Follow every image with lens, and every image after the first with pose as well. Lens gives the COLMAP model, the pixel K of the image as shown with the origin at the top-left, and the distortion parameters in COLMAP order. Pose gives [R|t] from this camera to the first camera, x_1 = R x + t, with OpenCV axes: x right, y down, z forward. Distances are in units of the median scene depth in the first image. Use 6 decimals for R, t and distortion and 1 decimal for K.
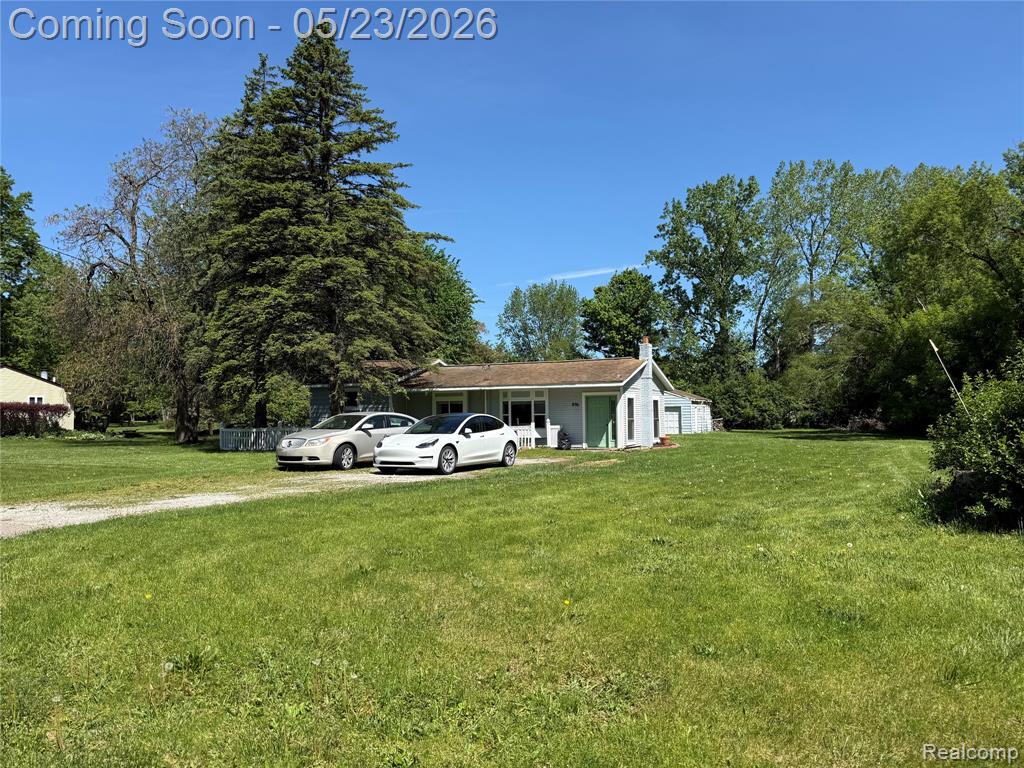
lens RADIAL K [[701.9, 0, 512.0], [0, 701.9, 384.0], [0, 0, 1]] dist [0.104154, -0.125452]
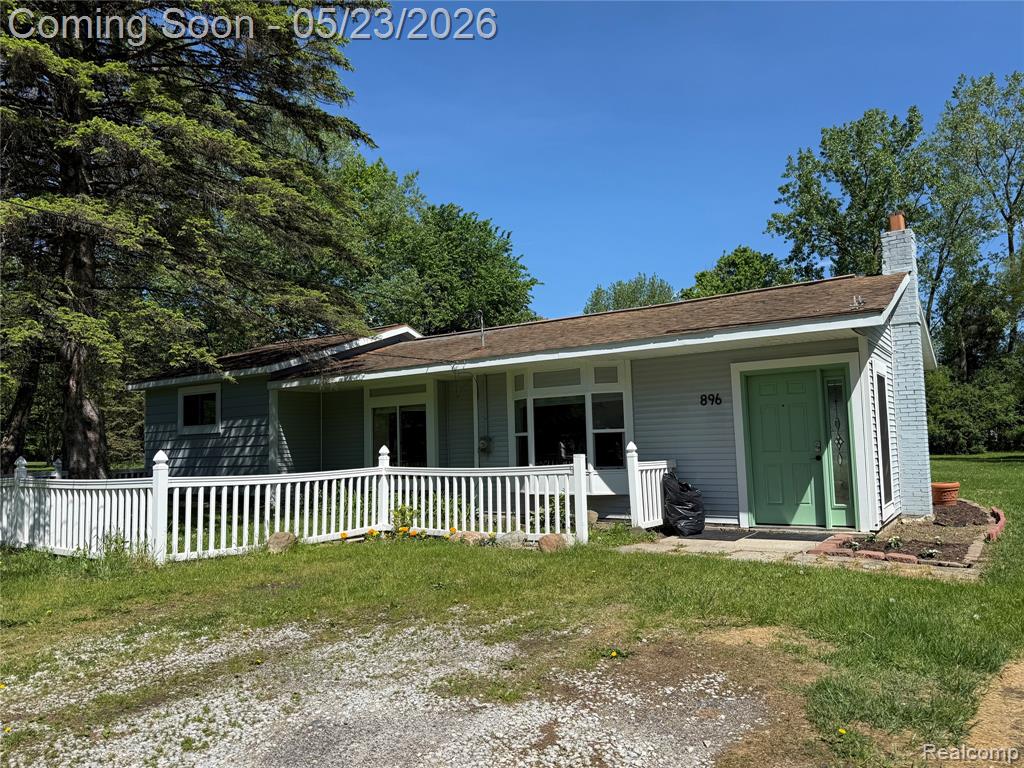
lens RADIAL K [[701.9, 0, 512.0], [0, 701.9, 384.0], [0, 0, 1]] dist [0.104154, -0.125452]
pose [[0.991315, -0.032735, -0.127372, 0.036205], [0.027605, 0.998743, -0.041841, 0.032117], [0.128582, 0.037961, 0.990972, 0.612826]]
